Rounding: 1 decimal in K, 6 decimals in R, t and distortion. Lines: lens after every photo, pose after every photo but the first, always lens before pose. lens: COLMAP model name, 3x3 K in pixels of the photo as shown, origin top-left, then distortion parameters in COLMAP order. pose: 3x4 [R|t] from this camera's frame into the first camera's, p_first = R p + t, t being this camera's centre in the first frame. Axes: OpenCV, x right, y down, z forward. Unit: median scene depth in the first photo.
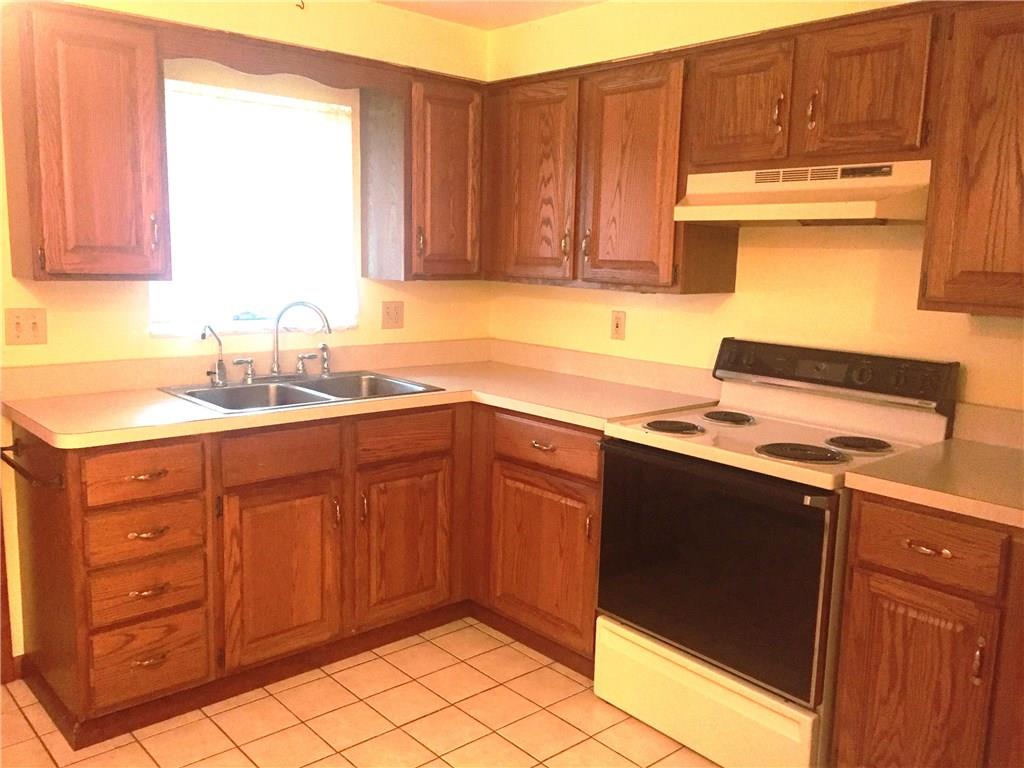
lens RADIAL K [[852.5, 0, 512.0], [0, 852.5, 384.0], [0, 0, 1]] dist [-0.000549, -0.011997]
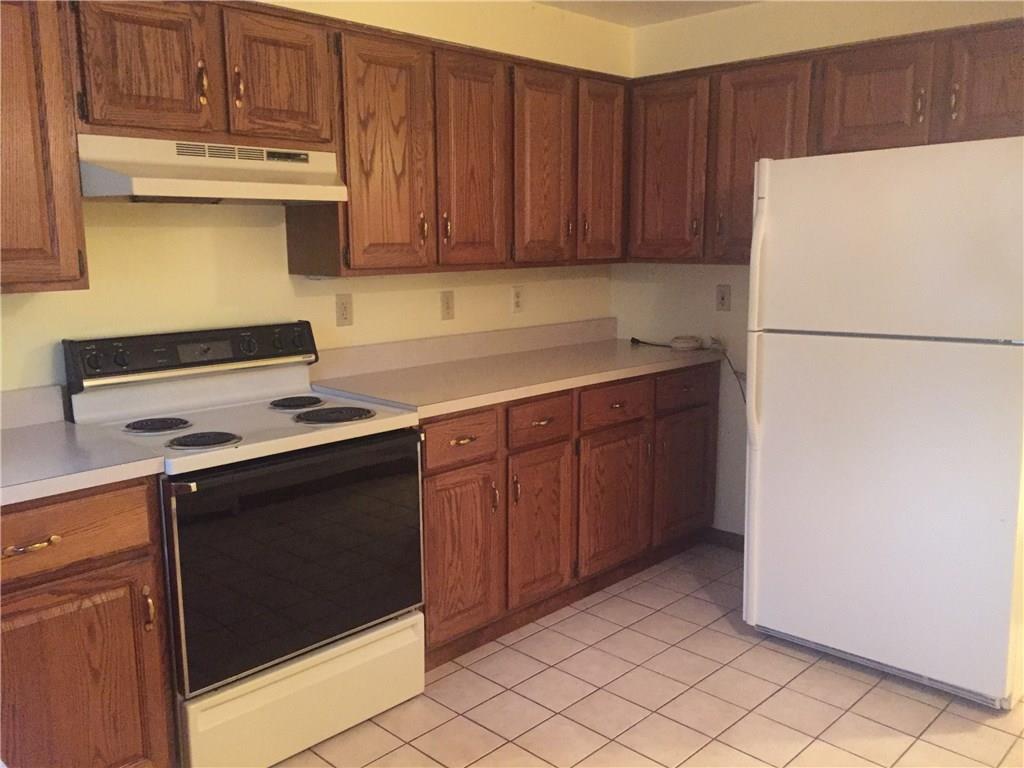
lens RADIAL K [[852.5, 0, 512.0], [0, 852.5, 384.0], [0, 0, 1]] dist [-0.000549, -0.011997]
pose [[-0.091968, -0.193089, 0.976861, -0.734322], [0.156541, 0.966017, 0.205684, -0.145556], [-0.983380, 0.171836, -0.058616, 0.823497]]
